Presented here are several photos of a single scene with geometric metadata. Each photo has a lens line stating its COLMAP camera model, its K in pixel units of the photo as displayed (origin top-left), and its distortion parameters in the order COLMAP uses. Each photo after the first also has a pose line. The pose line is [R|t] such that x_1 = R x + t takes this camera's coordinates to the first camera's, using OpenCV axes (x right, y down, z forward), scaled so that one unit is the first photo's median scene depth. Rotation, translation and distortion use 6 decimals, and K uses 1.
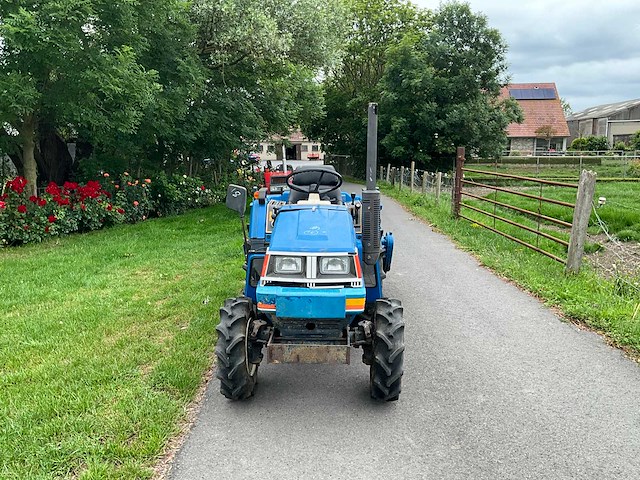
lens RADIAL K [[542.3, 0, 315.9], [0, 542.3, 240.1], [0, 0, 1]] dist [0.063385, -0.127212]
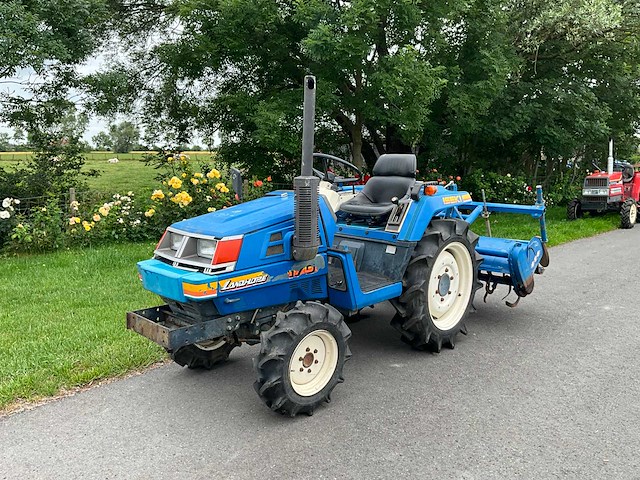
lens RADIAL K [[542.3, 0, 318.0], [0, 542.3, 238.6], [0, 0, 1]] dist [0.063385, -0.127212]
pose [[0.724142, 0.109987, -0.680824, 0.836338], [-0.115158, 0.992625, 0.037874, -0.031068], [0.679969, 0.050976, 0.731467, 0.431269]]
